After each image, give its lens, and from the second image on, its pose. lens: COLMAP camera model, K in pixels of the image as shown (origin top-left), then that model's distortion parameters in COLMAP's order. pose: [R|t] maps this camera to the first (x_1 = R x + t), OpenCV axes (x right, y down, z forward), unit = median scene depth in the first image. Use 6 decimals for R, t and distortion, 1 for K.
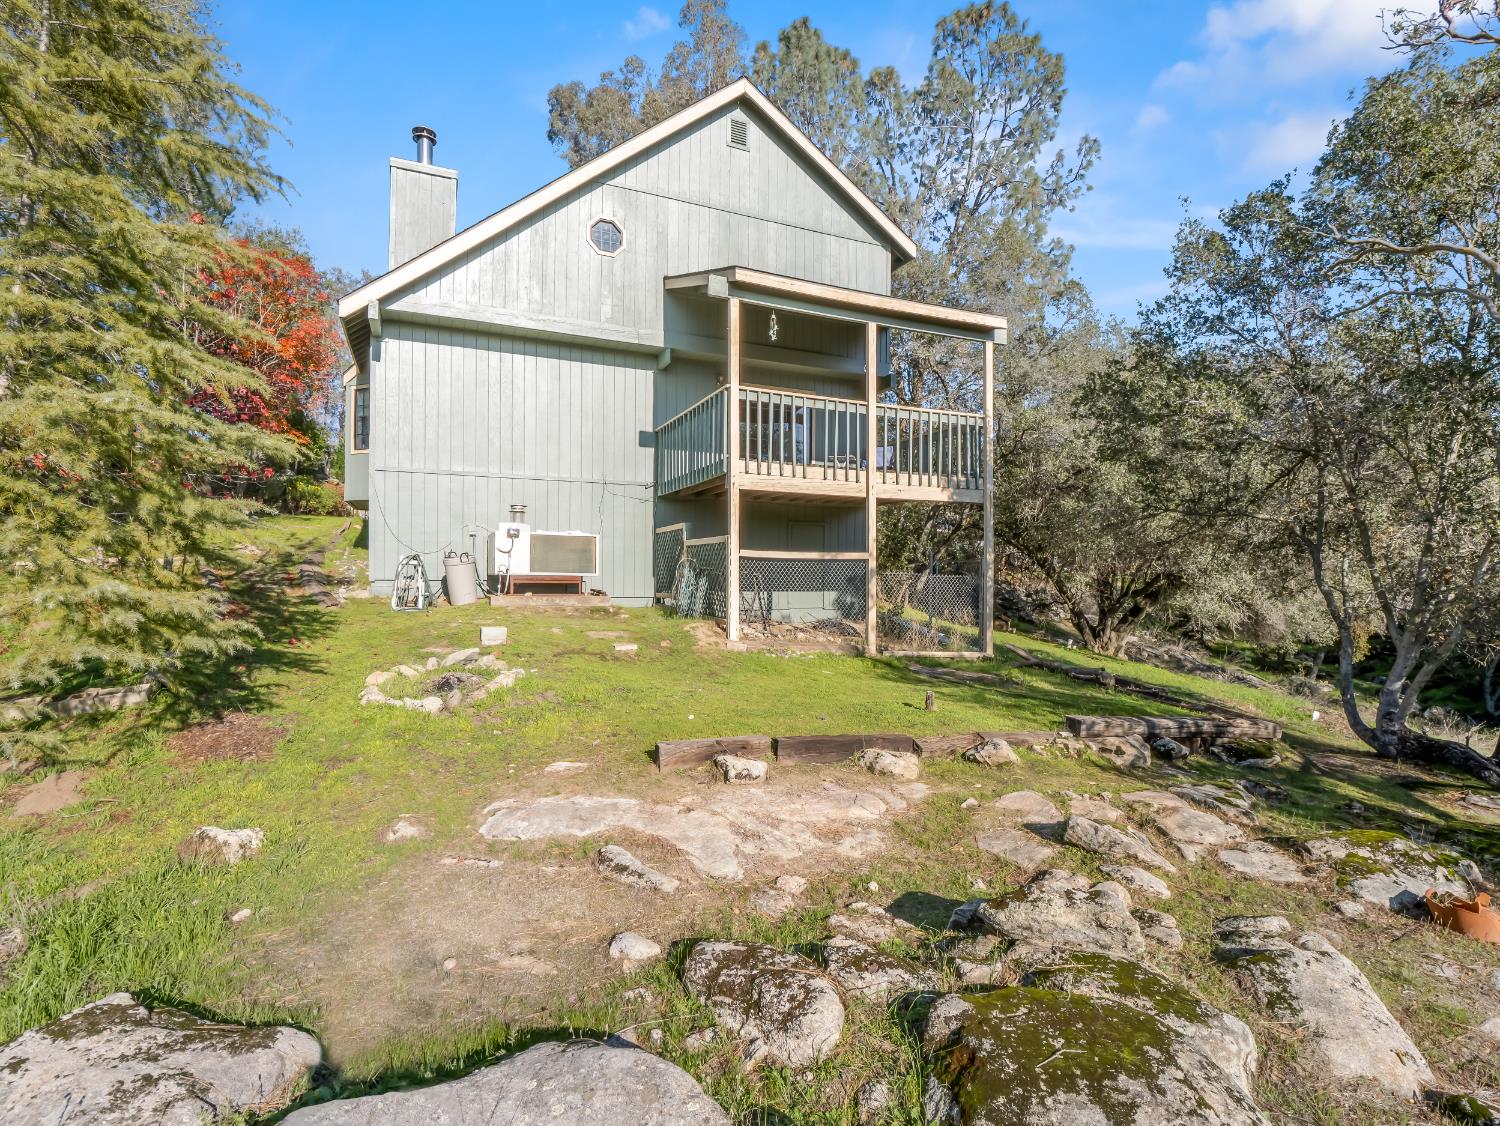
lens RADIAL K [[735.0, 0, 760.9], [0, 735.0, 575.1], [0, 0, 1]] dist [-0.013715, -0.002554]
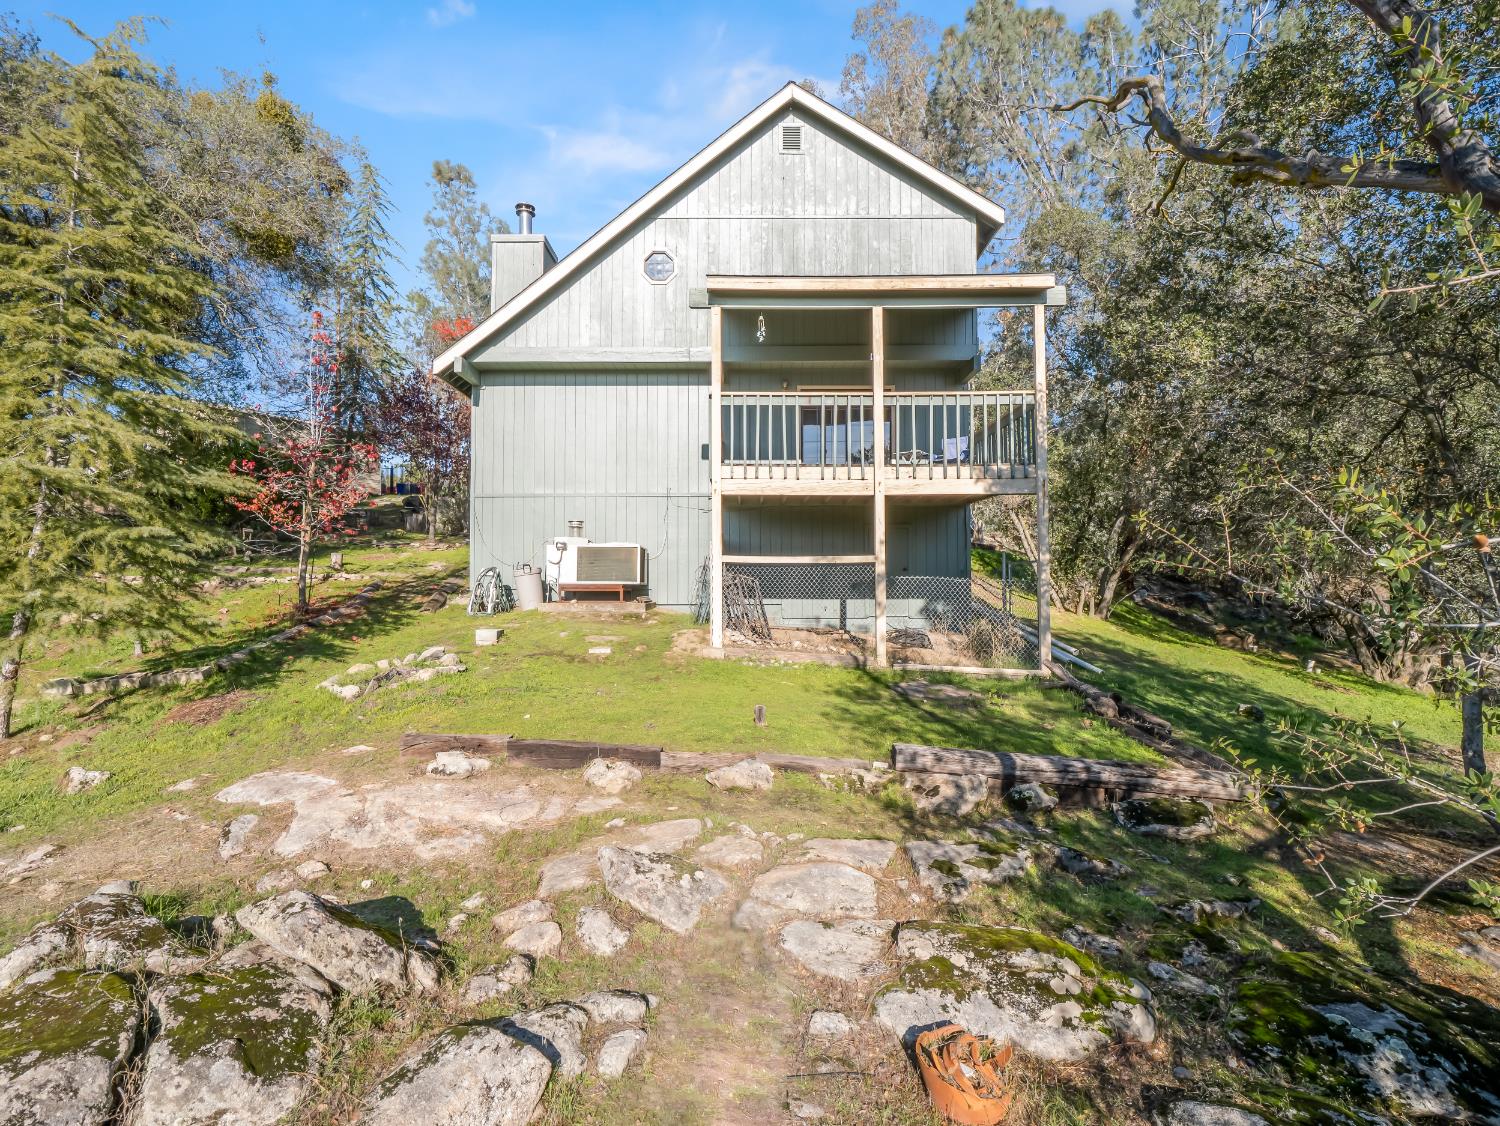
lens RADIAL K [[735.0, 0, 756.7], [0, 735.0, 560.4], [0, 0, 1]] dist [-0.013715, -0.002554]
pose [[0.913346, -0.023908, -0.406482, 0.384957], [0.009466, 0.999252, -0.037503, 0.008602], [0.407074, 0.030405, 0.912889, 0.105647]]
